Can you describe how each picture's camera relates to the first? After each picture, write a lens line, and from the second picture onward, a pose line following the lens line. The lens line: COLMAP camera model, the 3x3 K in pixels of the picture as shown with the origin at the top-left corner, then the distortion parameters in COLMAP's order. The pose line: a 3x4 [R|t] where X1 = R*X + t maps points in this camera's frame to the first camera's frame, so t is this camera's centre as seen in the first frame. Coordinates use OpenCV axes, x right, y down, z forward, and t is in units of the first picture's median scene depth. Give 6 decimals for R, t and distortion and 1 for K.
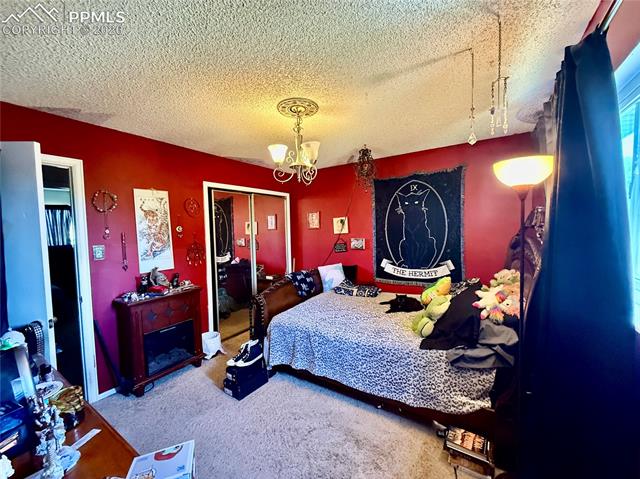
lens RADIAL K [[252.3, 0, 322.0], [0, 252.3, 240.8], [0, 0, 1]] dist [0.000247, 0.000014]
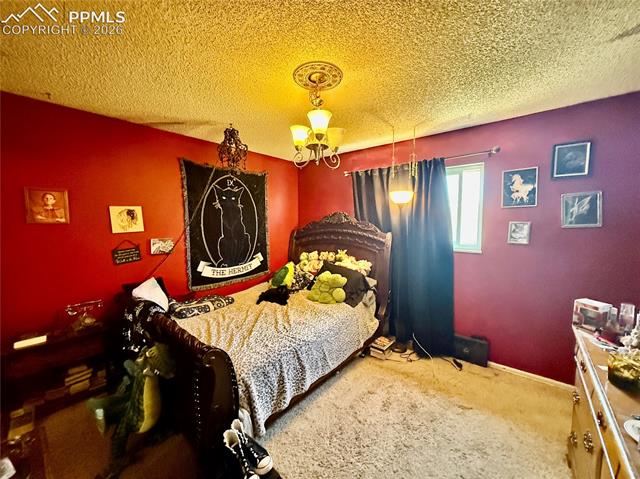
lens RADIAL K [[252.3, 0, 322.4], [0, 252.3, 241.2], [0, 0, 1]] dist [0.000247, 0.000014]
pose [[0.129136, -0.050413, 0.990345, -0.562256], [0.052791, 0.997640, 0.043901, -0.010638], [-0.990221, 0.046612, 0.131493, 0.531348]]
